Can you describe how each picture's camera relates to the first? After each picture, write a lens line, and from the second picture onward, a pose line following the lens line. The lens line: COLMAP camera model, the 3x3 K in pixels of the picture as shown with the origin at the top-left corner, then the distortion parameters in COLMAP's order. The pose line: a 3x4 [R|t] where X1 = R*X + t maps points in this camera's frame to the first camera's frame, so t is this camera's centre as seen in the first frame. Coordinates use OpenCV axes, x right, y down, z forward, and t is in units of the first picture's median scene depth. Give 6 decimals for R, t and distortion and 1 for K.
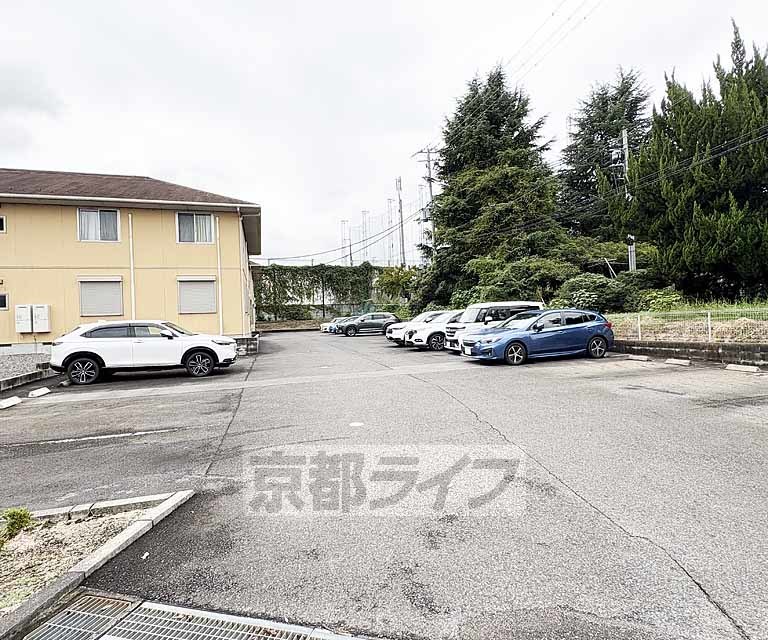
lens RADIAL K [[423.5, 0, 384.0], [0, 423.5, 320.0], [0, 0, 1]] dist [0.000893, 0.000018]
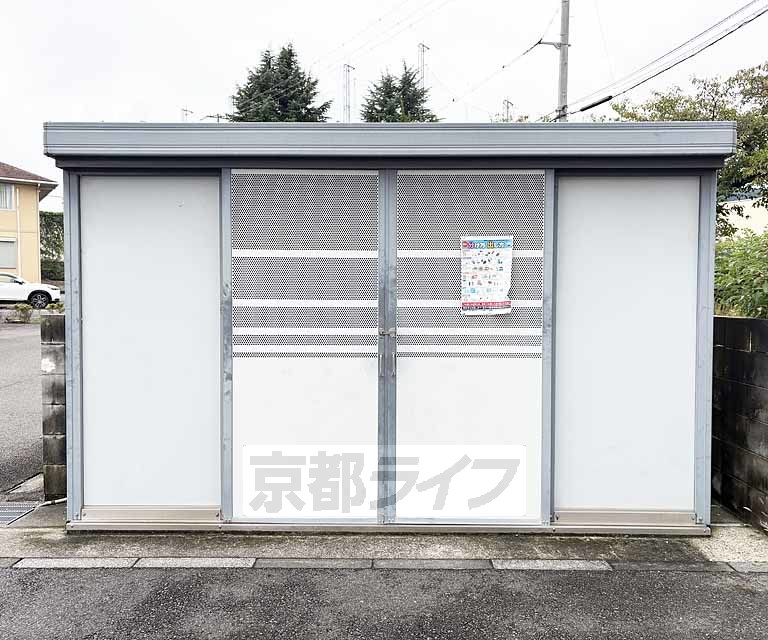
lens RADIAL K [[626.7, 0, 384.0], [0, 626.7, 320.0], [0, 0, 1]] dist [0.009532, 0.006909]
pose [[0.947919, 0.027729, 0.317301, 0.035680], [-0.041198, 0.998509, 0.035818, 0.022946], [-0.315835, -0.047025, 0.947648, -1.082310]]
